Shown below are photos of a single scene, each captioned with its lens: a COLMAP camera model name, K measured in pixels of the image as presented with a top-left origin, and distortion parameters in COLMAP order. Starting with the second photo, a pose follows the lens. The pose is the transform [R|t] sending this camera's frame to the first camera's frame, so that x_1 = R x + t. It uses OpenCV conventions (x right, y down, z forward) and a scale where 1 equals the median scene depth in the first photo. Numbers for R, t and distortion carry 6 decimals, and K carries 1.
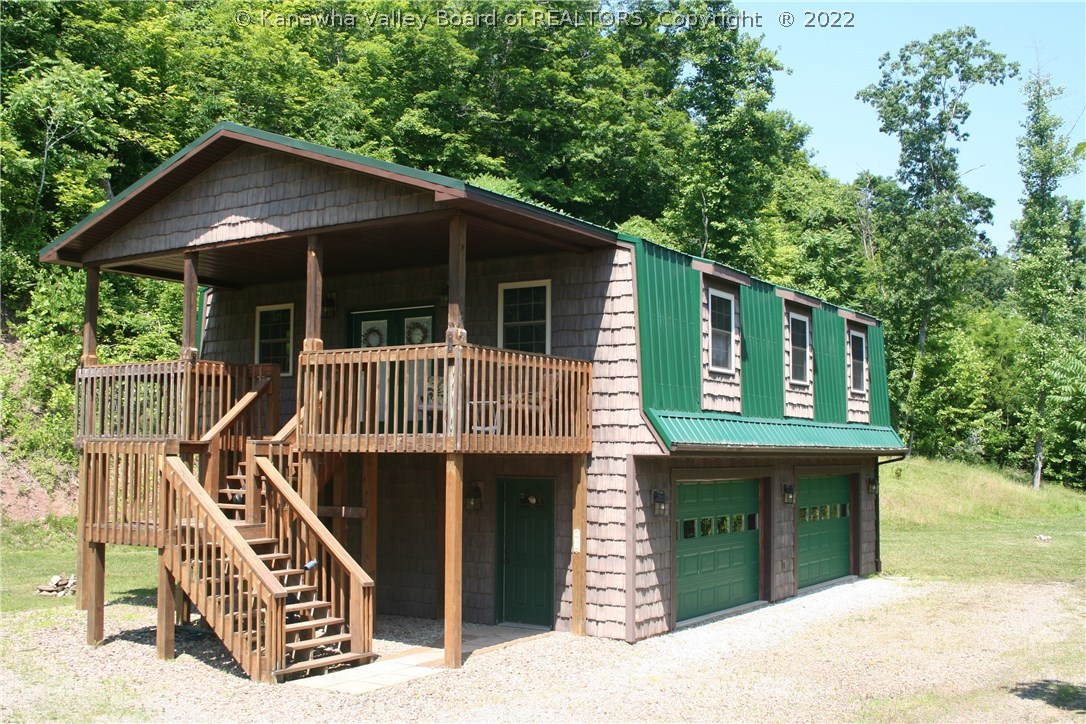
lens RADIAL K [[1120.1, 0, 543.0], [0, 1120.1, 362.0], [0, 0, 1]] dist [-0.007808, -0.003079]
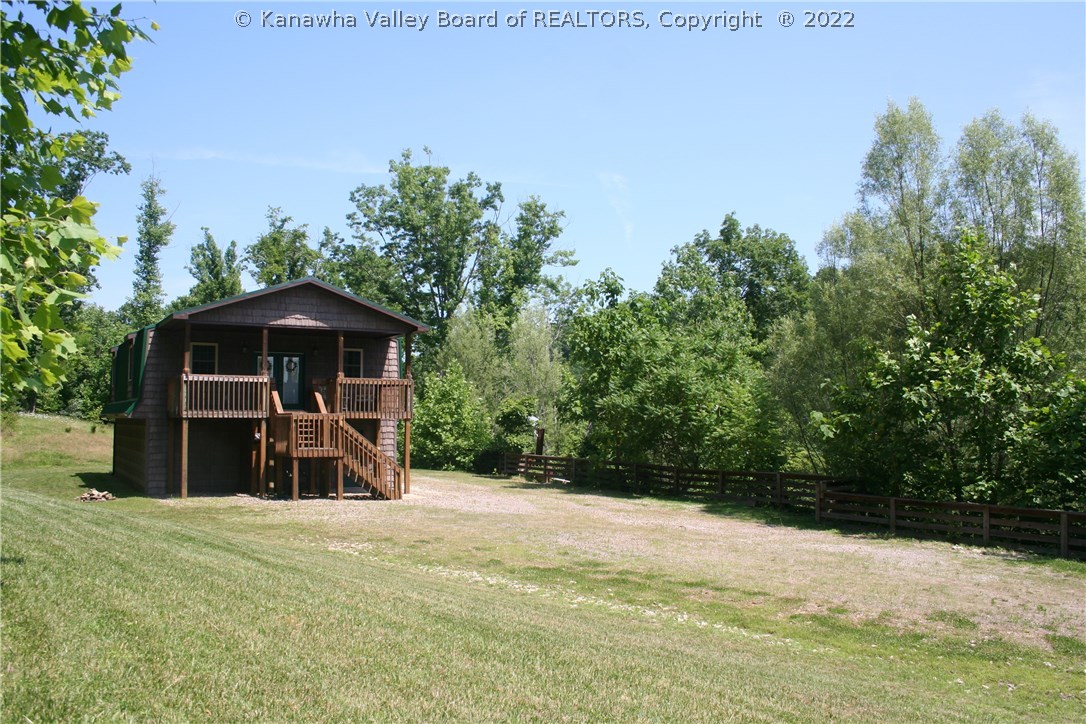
lens RADIAL K [[890.3, 0, 543.3], [0, 890.3, 381.4], [0, 0, 1]] dist [-0.143948, 0.136250]
pose [[0.439564, 0.031000, 0.897676, -1.652582], [-0.070493, 0.997512, 0.000071, -0.031173], [-0.895441, -0.063311, 0.440656, -0.242390]]
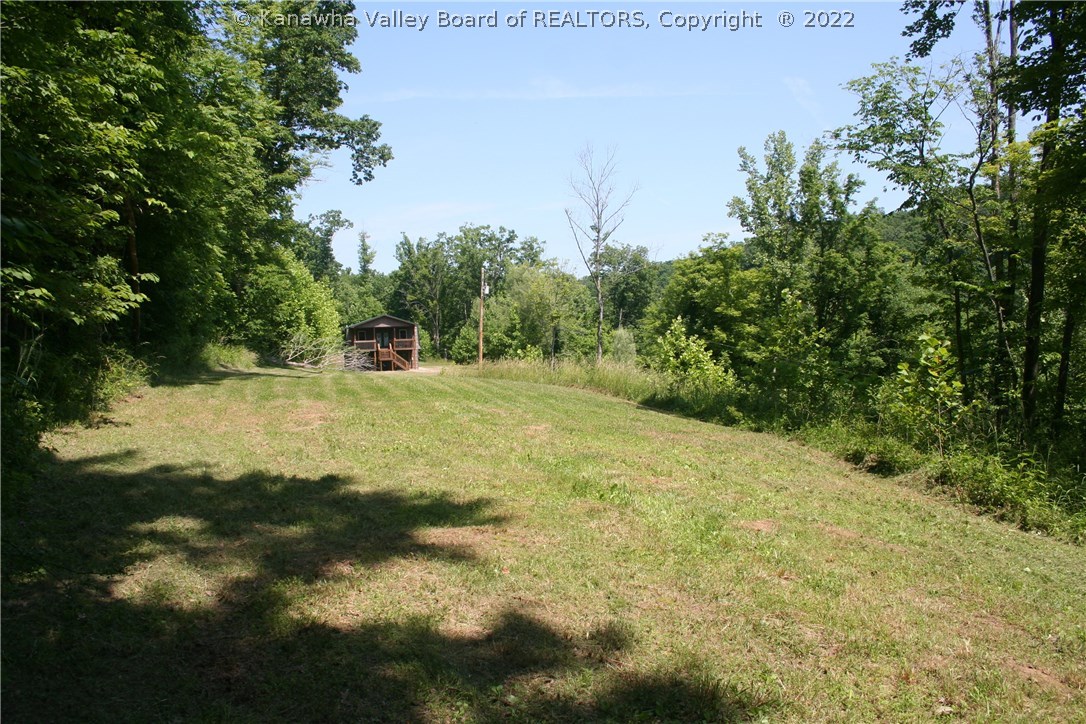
lens RADIAL K [[890.3, 0, 543.3], [0, 890.3, 381.4], [0, 0, 1]] dist [-0.143948, 0.136250]
pose [[0.670296, -0.073053, 0.738490, -4.574004], [-0.016685, 0.993408, 0.113414, -0.490025], [-0.741906, -0.088343, 0.664658, -4.575710]]
